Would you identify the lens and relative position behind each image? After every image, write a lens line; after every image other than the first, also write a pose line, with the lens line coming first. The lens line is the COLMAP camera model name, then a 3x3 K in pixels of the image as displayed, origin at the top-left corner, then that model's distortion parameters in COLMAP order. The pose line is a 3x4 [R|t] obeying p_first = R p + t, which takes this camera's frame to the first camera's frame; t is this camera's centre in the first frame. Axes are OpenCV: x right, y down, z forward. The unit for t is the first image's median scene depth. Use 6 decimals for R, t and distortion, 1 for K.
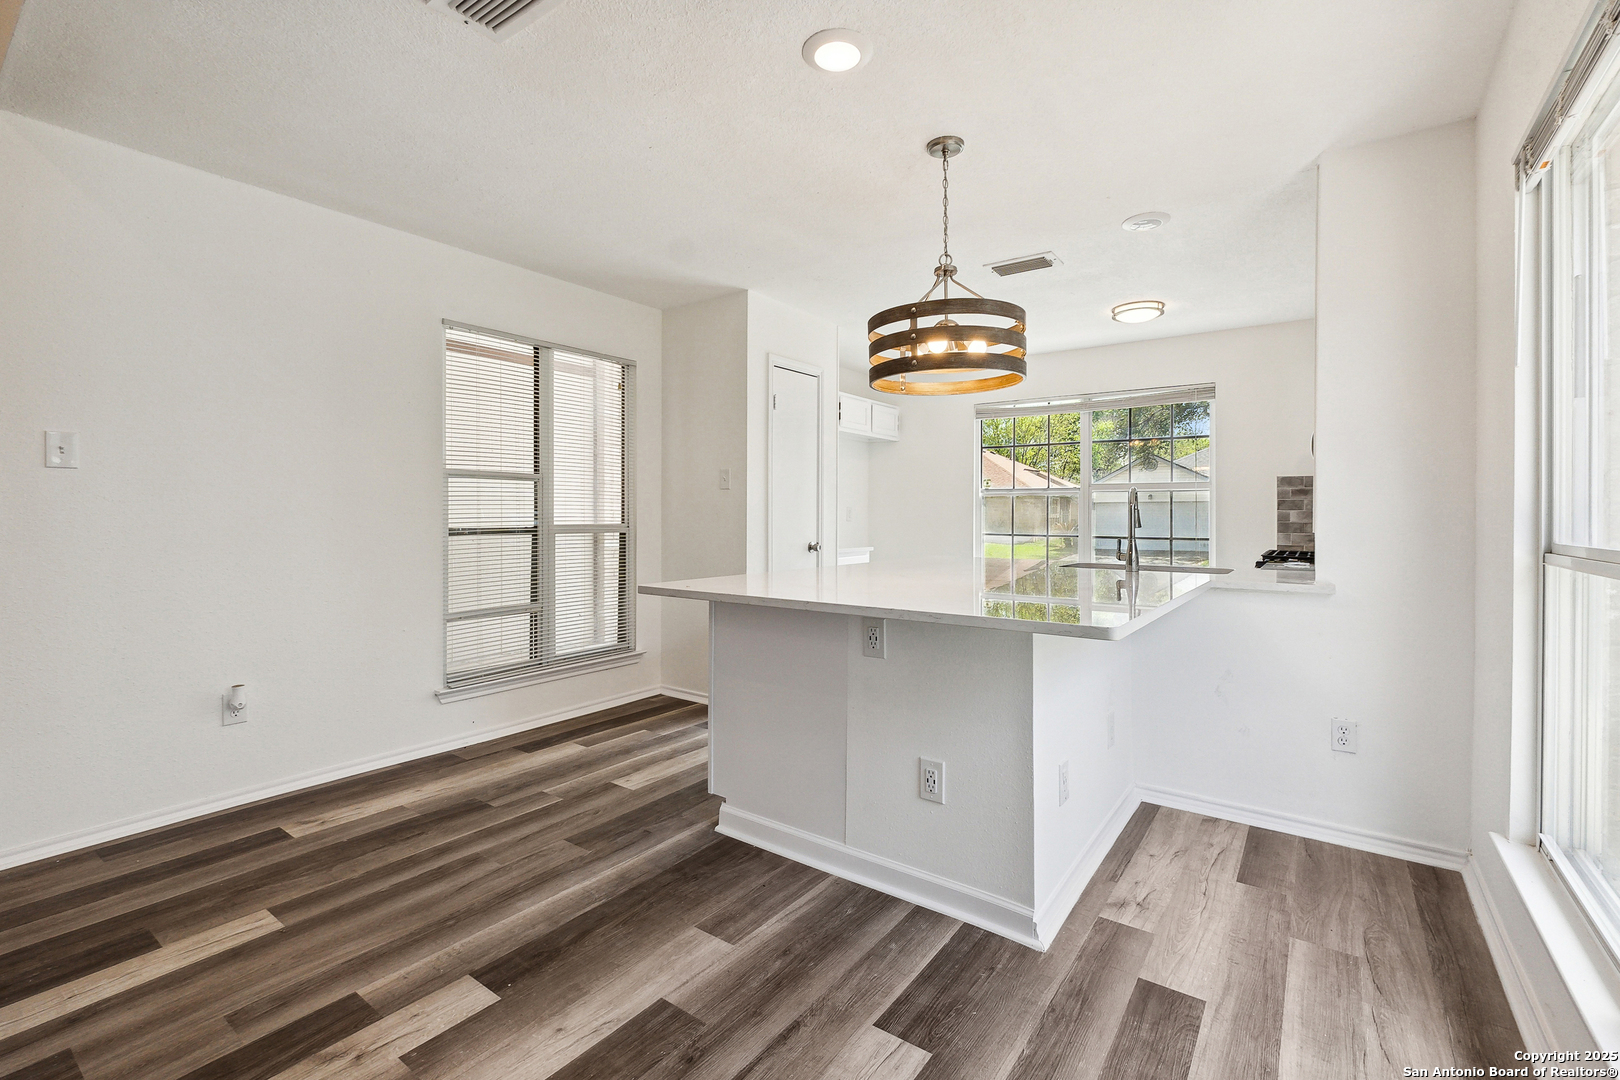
lens RADIAL K [[710.0, 0, 810.1], [0, 710.0, 523.0], [0, 0, 1]] dist [-0.005864, -0.000387]
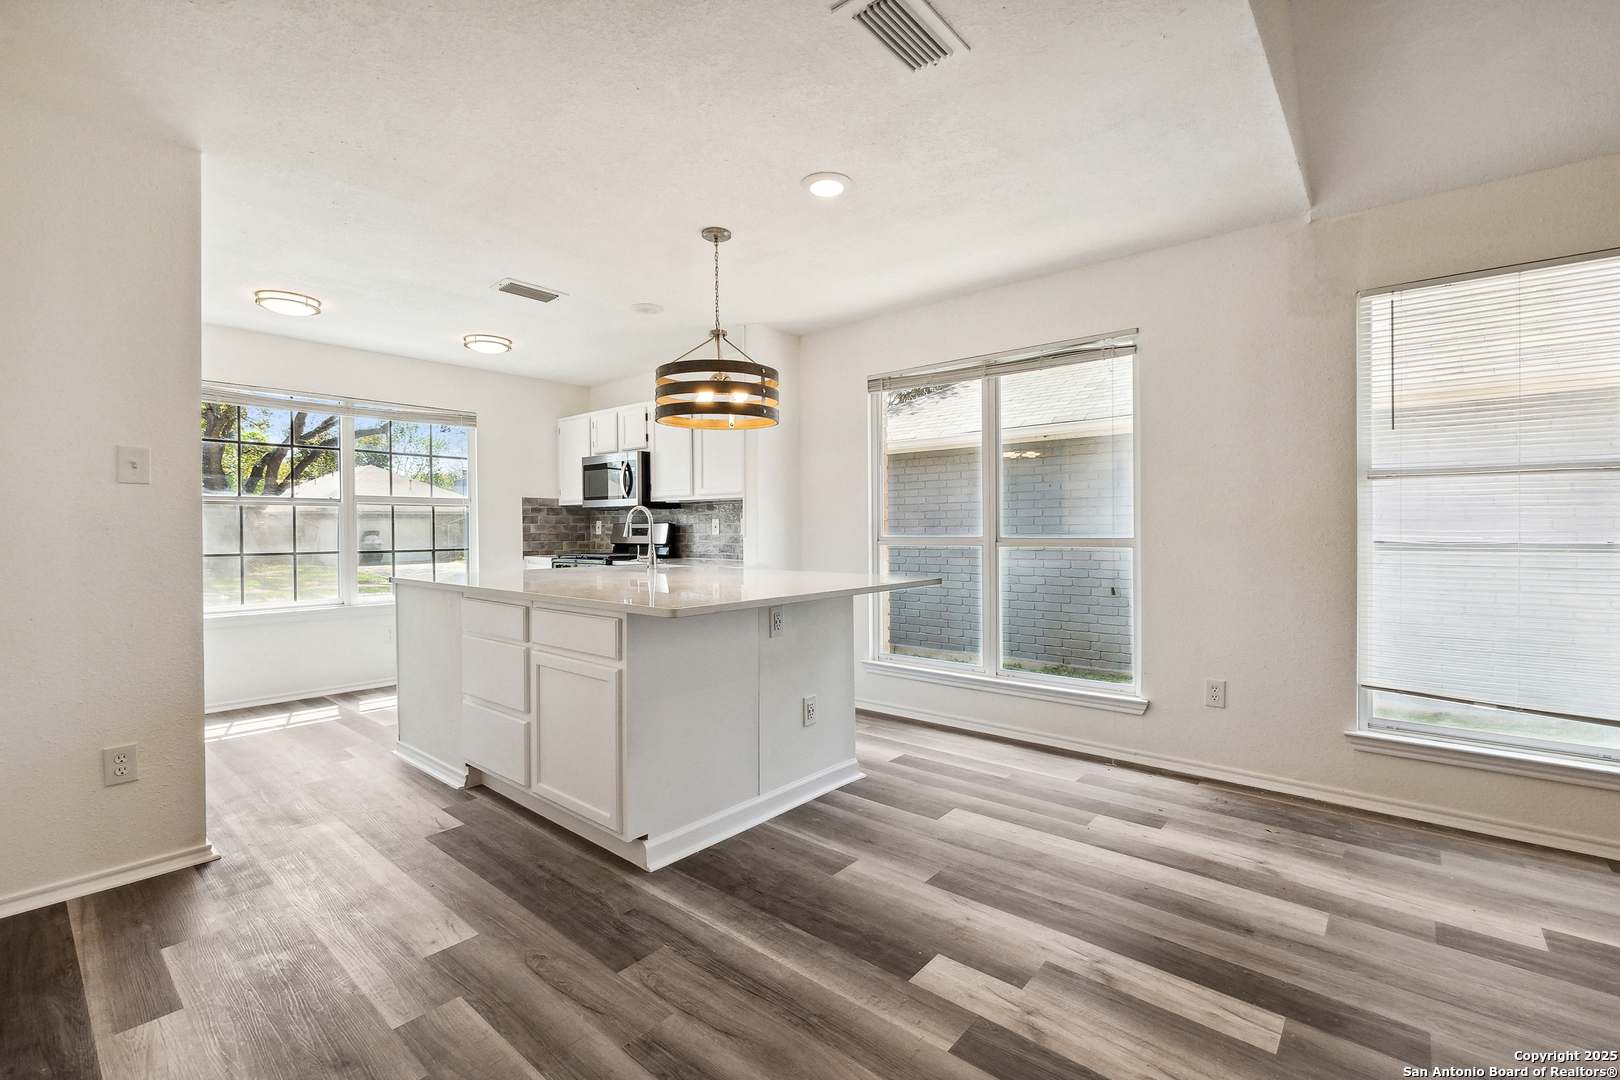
lens RADIAL K [[707.1, 0, 808.4], [0, 707.1, 527.3], [0, 0, 1]] dist [-0.004929, -0.000589]
pose [[0.078277, -0.001743, 0.996930, -0.697237], [0.017906, 0.999840, 0.000343, -0.003744], [-0.996771, 0.017824, 0.078296, 0.491279]]
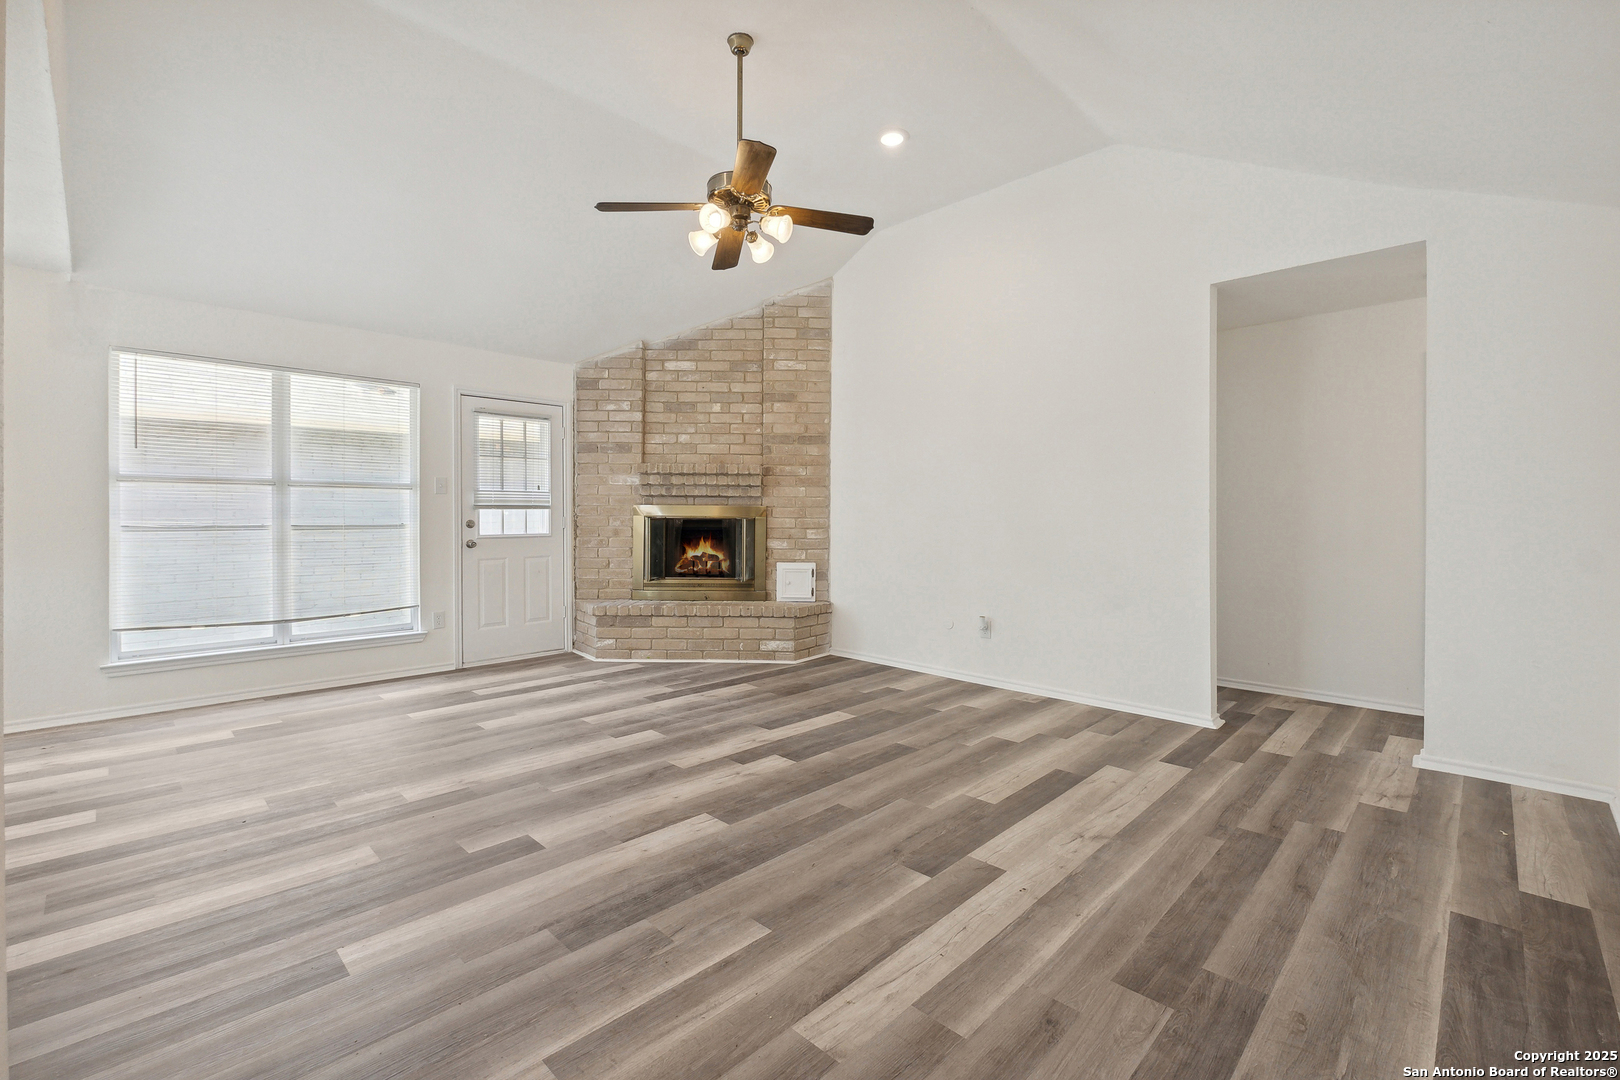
lens RADIAL K [[695.6, 0, 802.7], [0, 695.6, 517.1], [0, 0, 1]] dist [-0.003354, -0.000478]
pose [[-0.988642, -0.005716, 0.150183, -1.068765], [-0.002751, 0.999797, 0.019944, -0.015503], [-0.150267, 0.019304, -0.988457, 0.825472]]
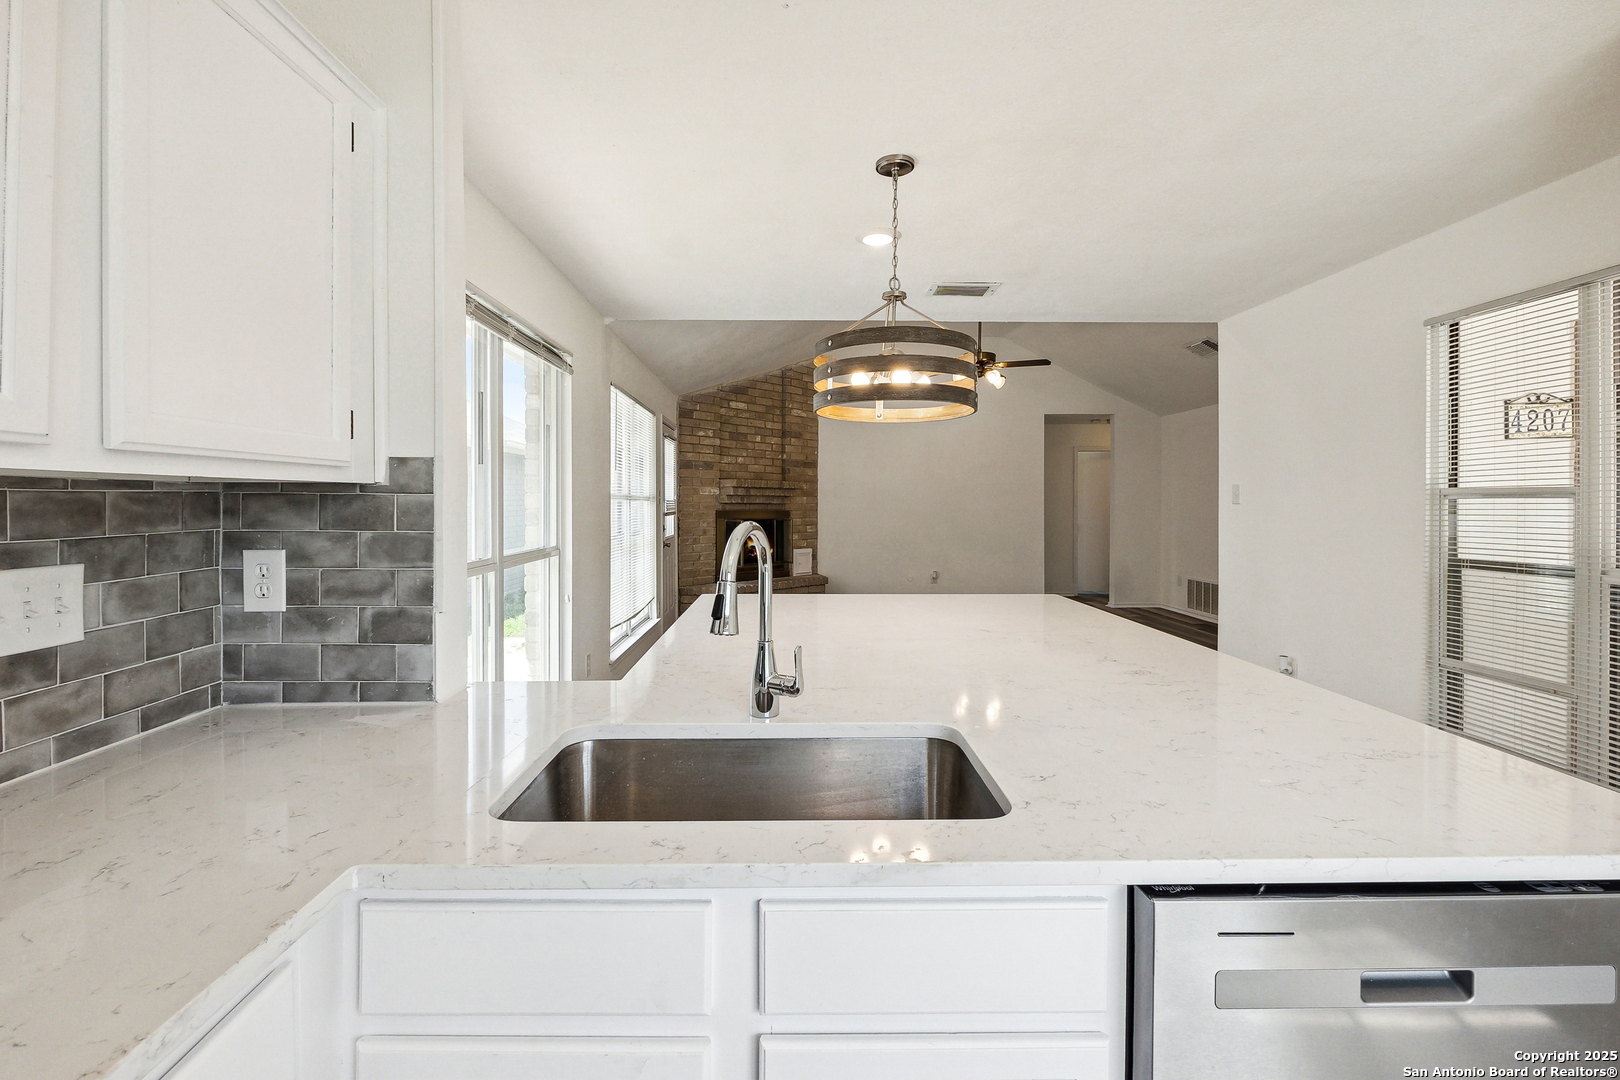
lens RADIAL K [[702.5, 0, 803.6], [0, 702.5, 507.9], [0, 0, 1]] dist [-0.003323, -0.000318]
pose [[-0.794149, 0.001168, -0.607722, 0.571018], [-0.011330, 0.999796, 0.016727, -0.054402], [0.607617, 0.020169, -0.793974, 1.112467]]
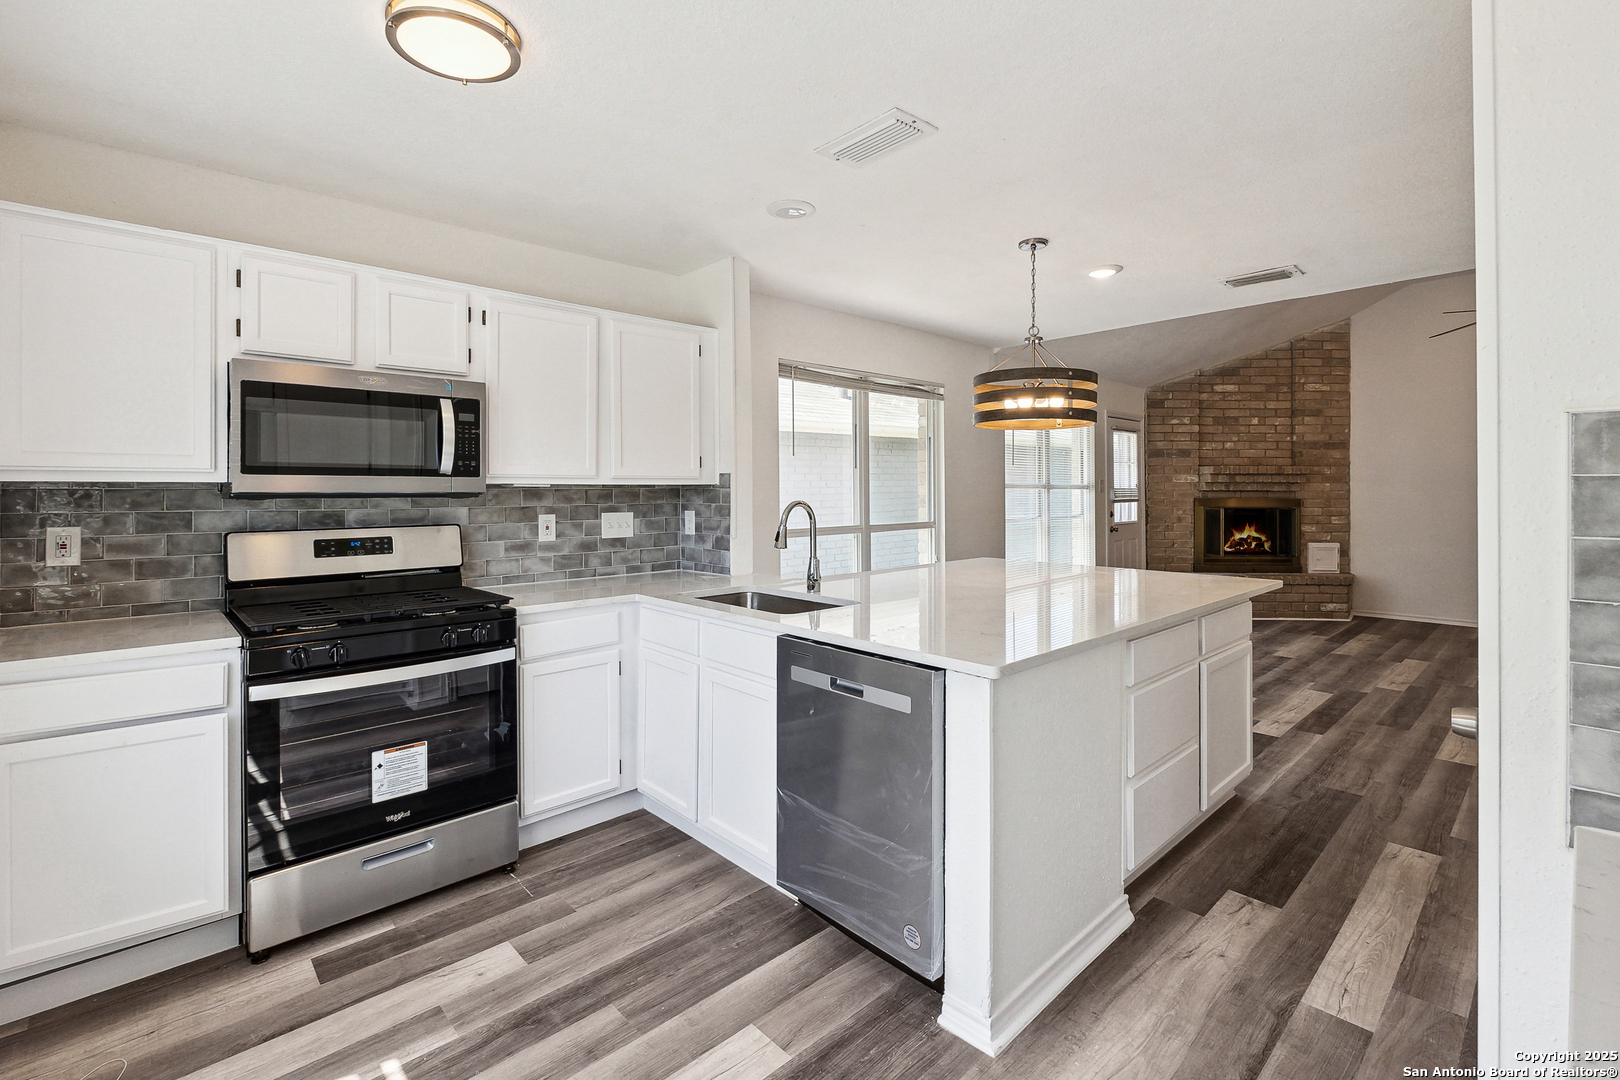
lens RADIAL K [[724.7, 0, 805.8], [0, 724.7, 490.8], [0, 0, 1]] dist [-0.003680, -0.000032]
pose [[-0.981853, 0.001091, 0.189639, 0.232559], [0.003639, 0.999908, 0.013087, -0.062047], [-0.189608, 0.013540, -0.981767, 1.581652]]
